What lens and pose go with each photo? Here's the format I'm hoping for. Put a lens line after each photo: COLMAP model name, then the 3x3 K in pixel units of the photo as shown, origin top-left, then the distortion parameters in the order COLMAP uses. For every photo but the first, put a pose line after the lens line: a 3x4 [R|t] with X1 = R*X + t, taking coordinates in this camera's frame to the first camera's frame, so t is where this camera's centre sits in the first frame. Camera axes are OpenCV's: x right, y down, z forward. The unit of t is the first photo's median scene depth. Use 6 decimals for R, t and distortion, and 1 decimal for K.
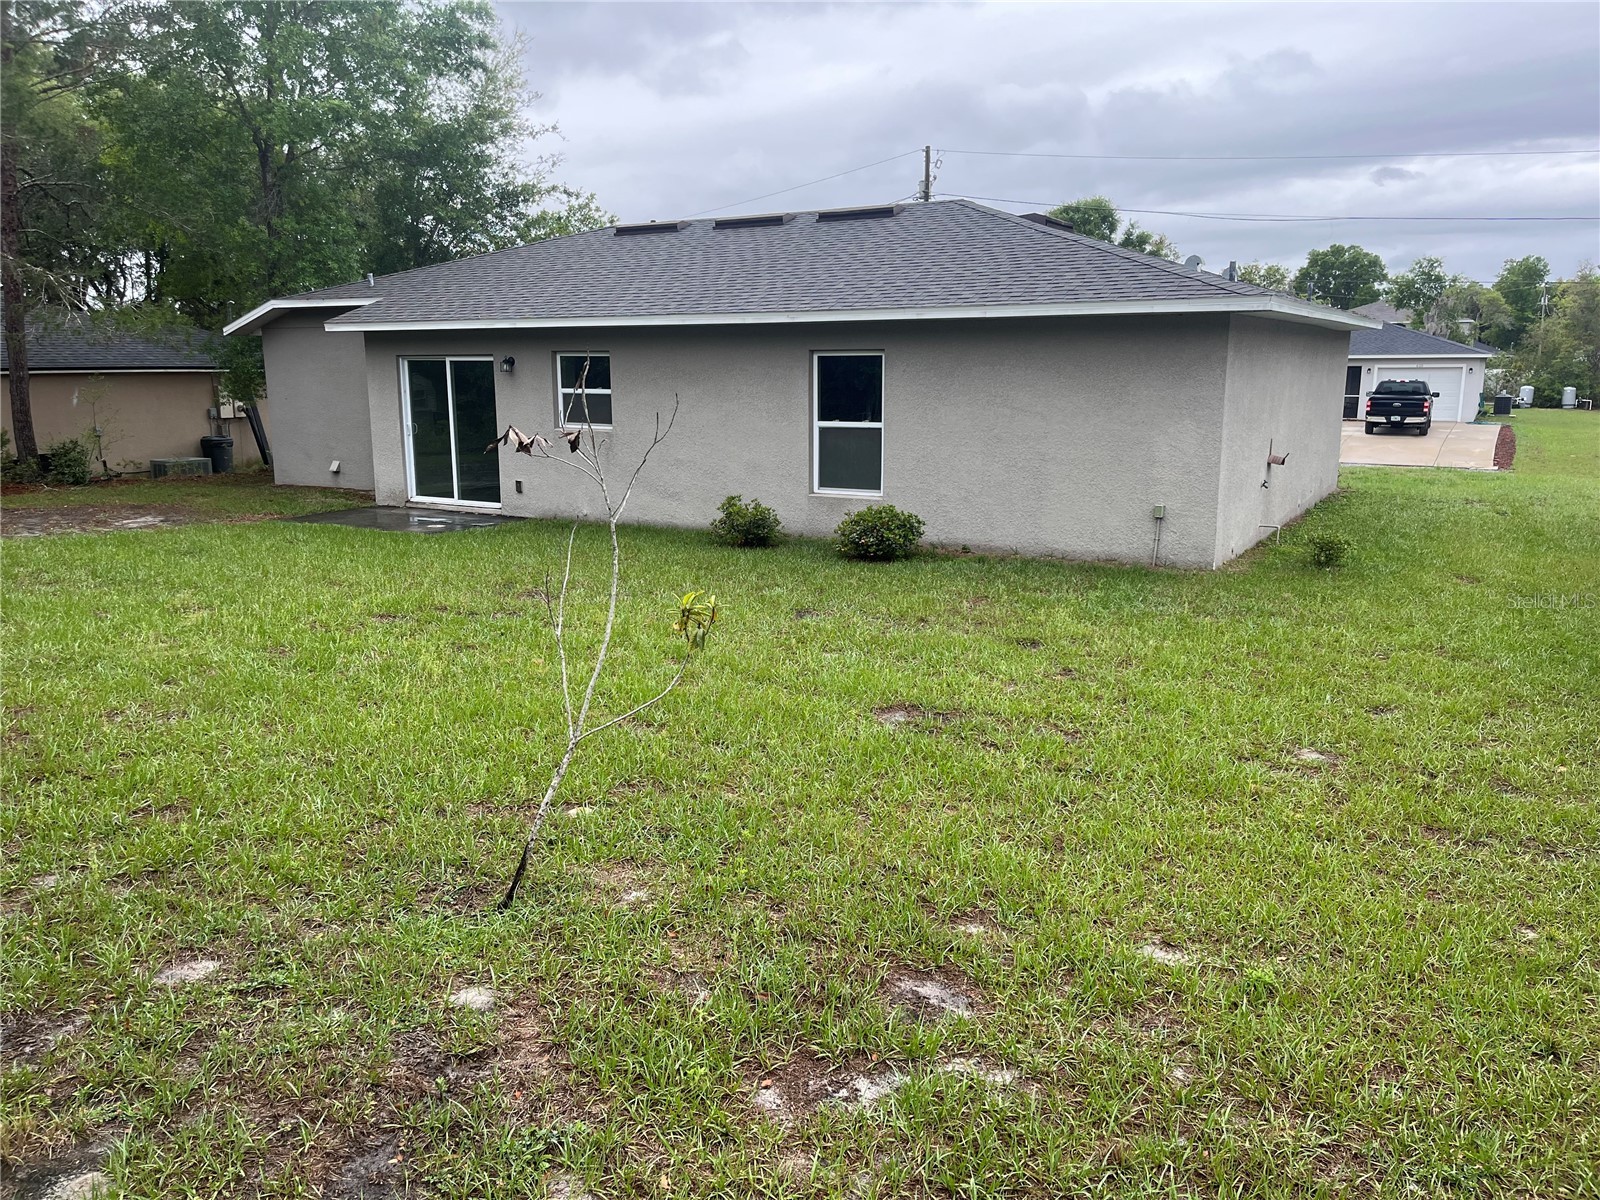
lens RADIAL K [[1221.4, 0, 806.0], [0, 1221.4, 539.0], [0, 0, 1]] dist [0.067116, -0.093203]
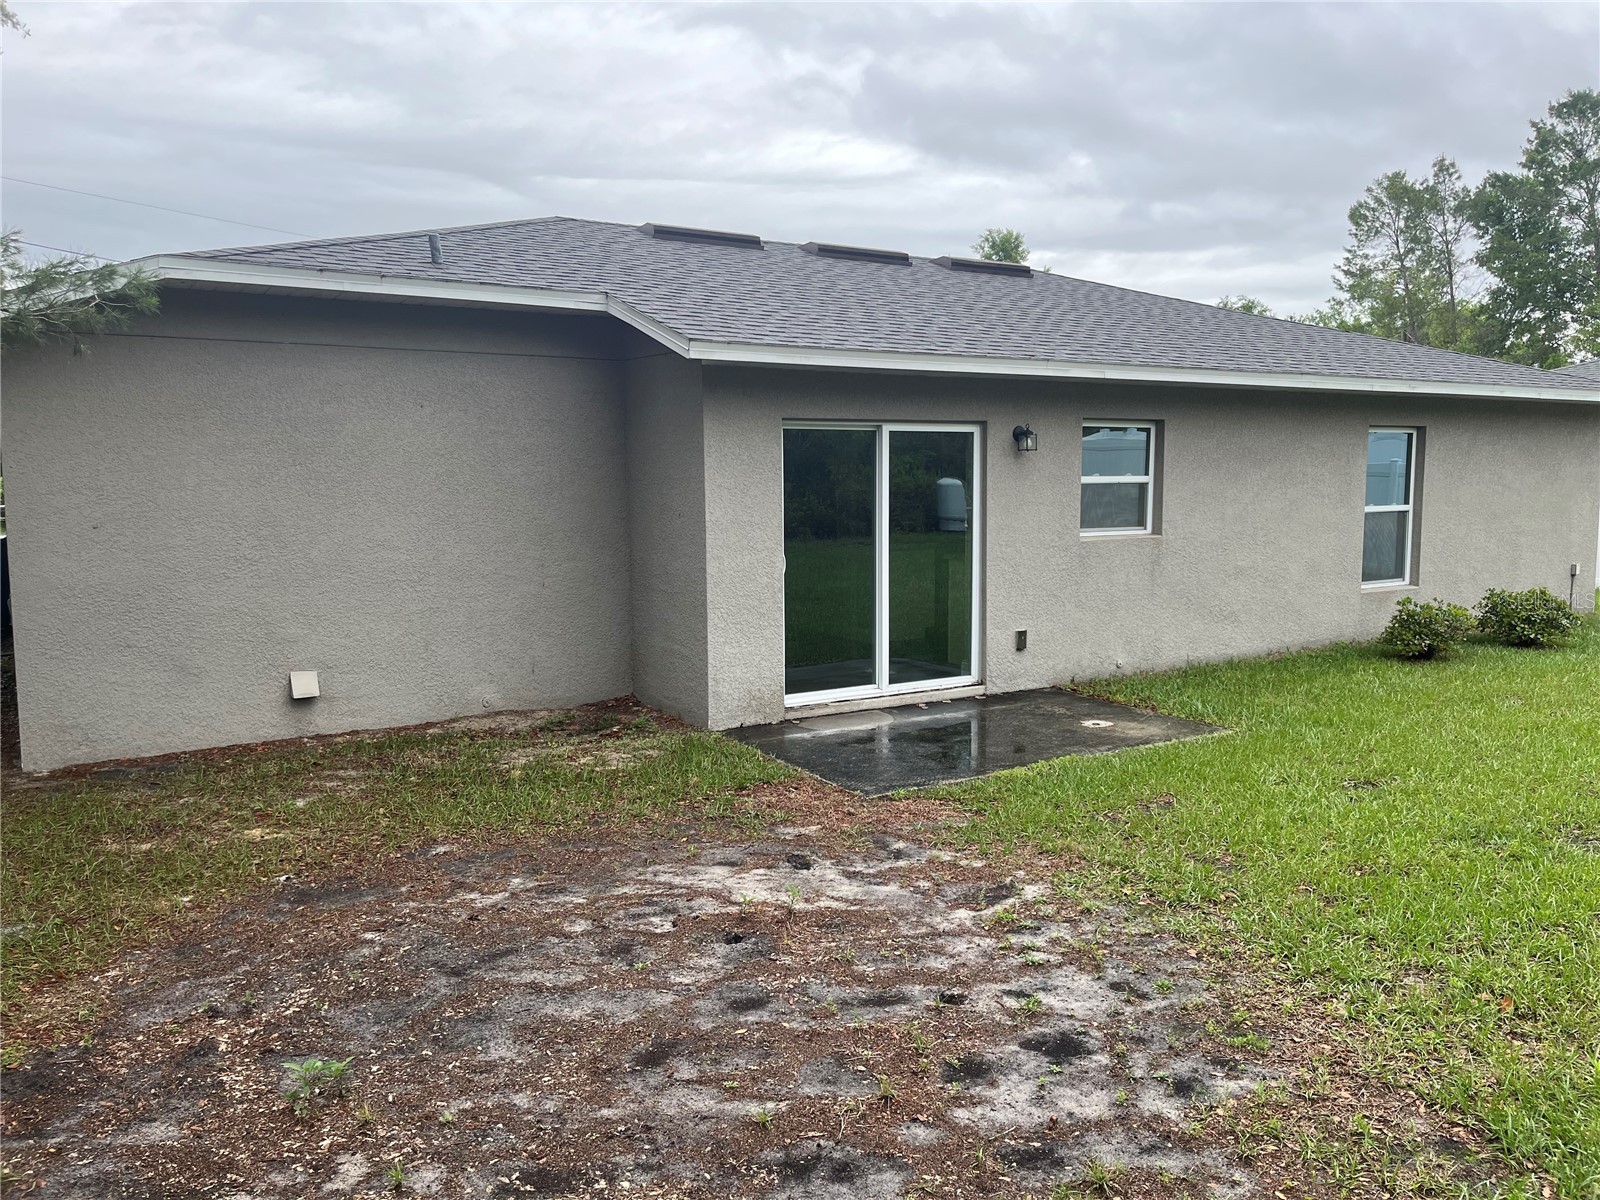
lens RADIAL K [[1221.4, 0, 810.0], [0, 1221.4, 590.9], [0, 0, 1]] dist [0.067116, -0.093203]
pose [[0.453596, -0.085511, 0.887096, -0.814213], [0.131646, 0.990896, 0.028202, -0.097342], [-0.881431, 0.103990, 0.460723, 0.811224]]
